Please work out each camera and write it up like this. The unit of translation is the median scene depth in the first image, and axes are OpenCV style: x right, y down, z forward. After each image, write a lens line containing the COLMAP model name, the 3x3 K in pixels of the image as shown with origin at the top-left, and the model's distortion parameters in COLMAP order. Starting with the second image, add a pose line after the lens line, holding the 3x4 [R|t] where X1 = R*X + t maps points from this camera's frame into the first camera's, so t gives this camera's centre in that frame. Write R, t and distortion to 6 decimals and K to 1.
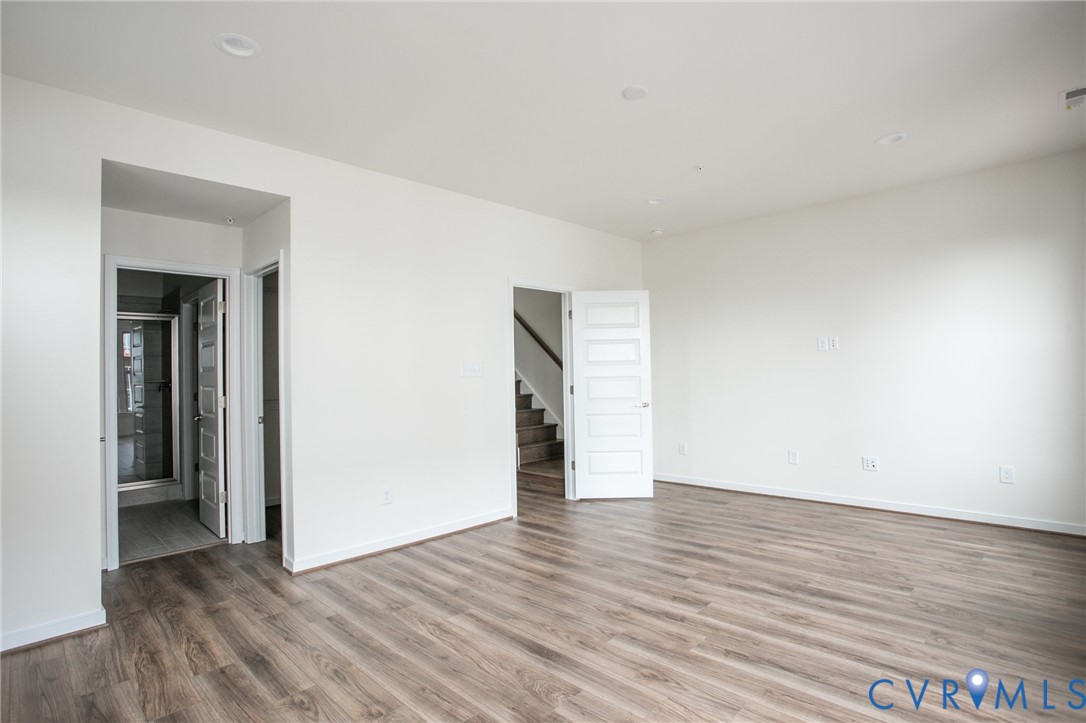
lens RADIAL K [[569.7, 0, 543.0], [0, 569.7, 361.5], [0, 0, 1]] dist [-0.026969, 0.000625]
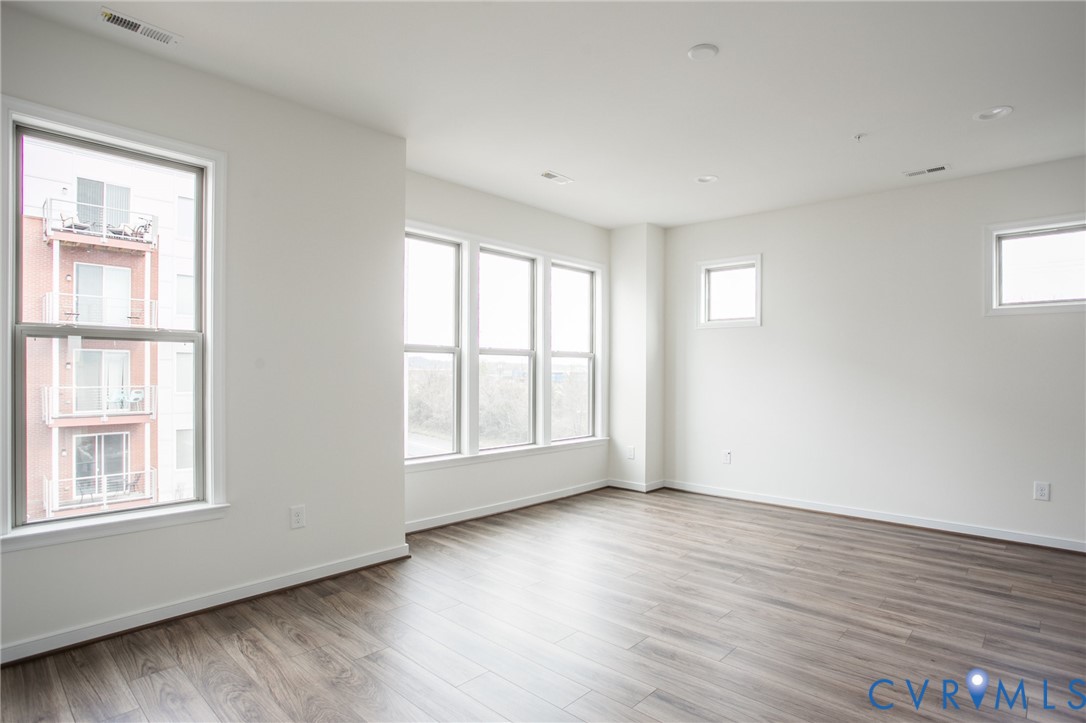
lens RADIAL K [[539.8, 0, 543.0], [0, 539.8, 361.5], [0, 0, 1]] dist [-0.059521, 0.025188]
pose [[-0.999854, 0.014535, -0.008966, 0.473892], [0.014784, 0.999489, -0.028345, 0.022292], [0.008550, -0.028473, -0.999558, 1.991459]]
